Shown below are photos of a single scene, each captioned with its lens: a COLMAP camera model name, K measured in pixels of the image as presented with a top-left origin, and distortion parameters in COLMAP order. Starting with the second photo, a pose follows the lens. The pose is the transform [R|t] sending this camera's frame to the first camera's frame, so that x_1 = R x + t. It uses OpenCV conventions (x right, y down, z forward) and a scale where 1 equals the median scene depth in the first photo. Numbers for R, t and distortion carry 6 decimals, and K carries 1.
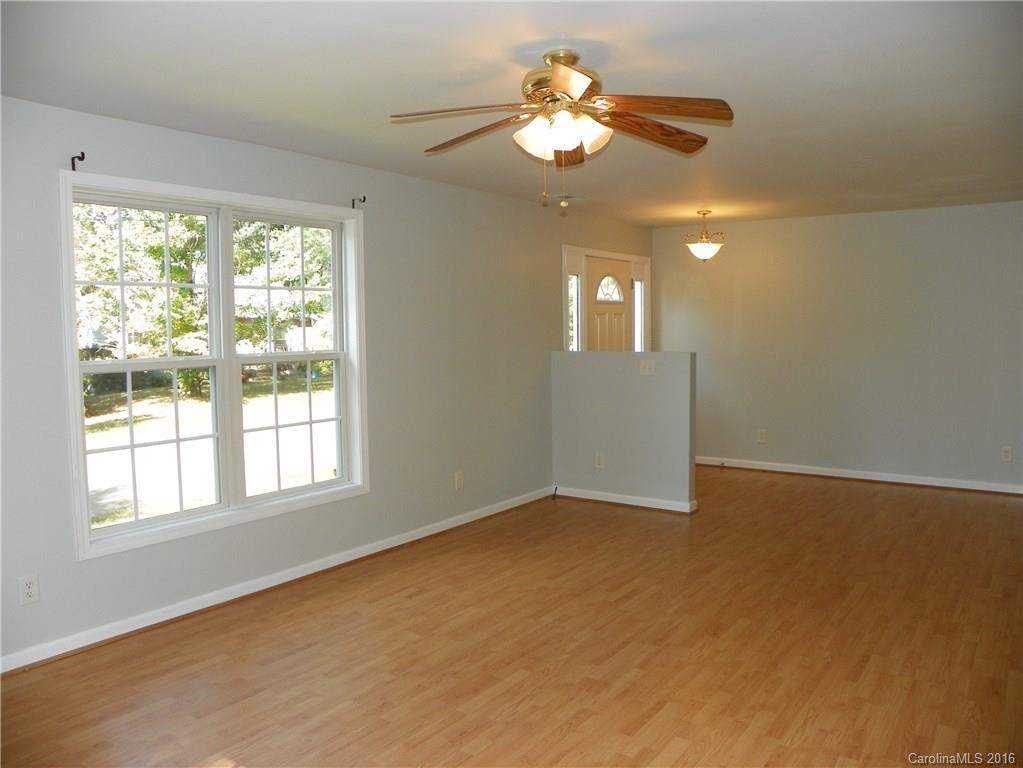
lens RADIAL K [[782.9, 0, 507.1], [0, 782.9, 380.9], [0, 0, 1]] dist [-0.142810, 0.079288]
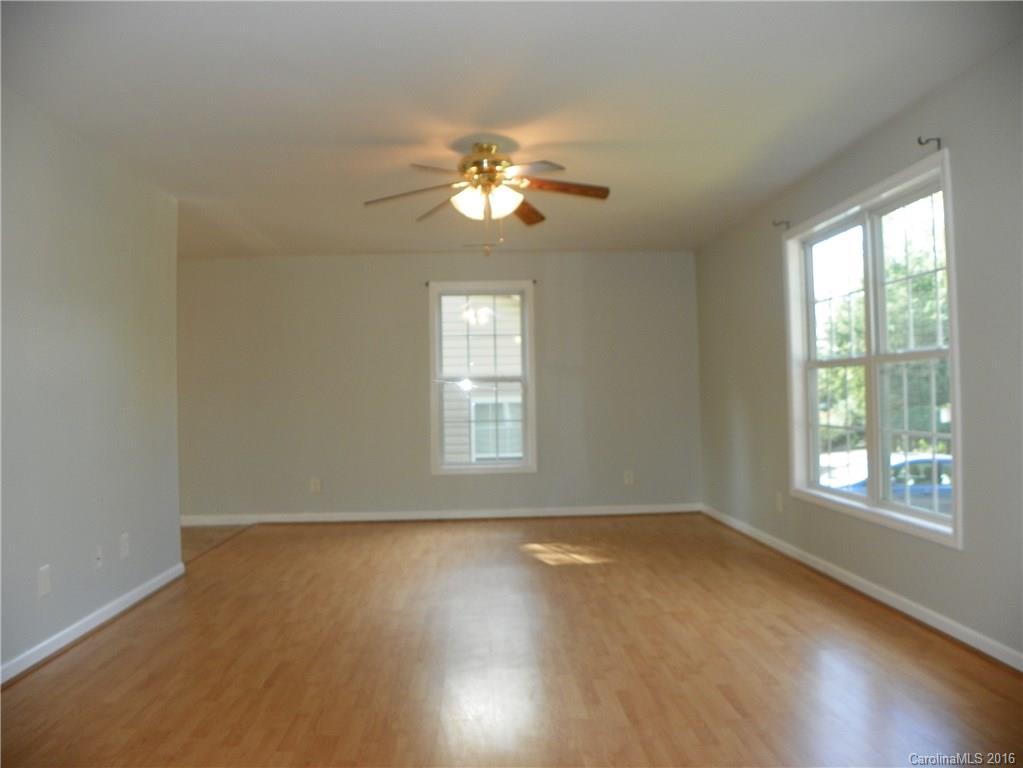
lens RADIAL K [[782.9, 0, 507.1], [0, 782.9, 380.9], [0, 0, 1]] dist [-0.142810, 0.079288]
pose [[-0.785953, 0.010825, -0.618192, 0.520377], [-0.019827, 0.998891, 0.042698, -0.025961], [0.617968, 0.045815, -0.784867, 1.202383]]
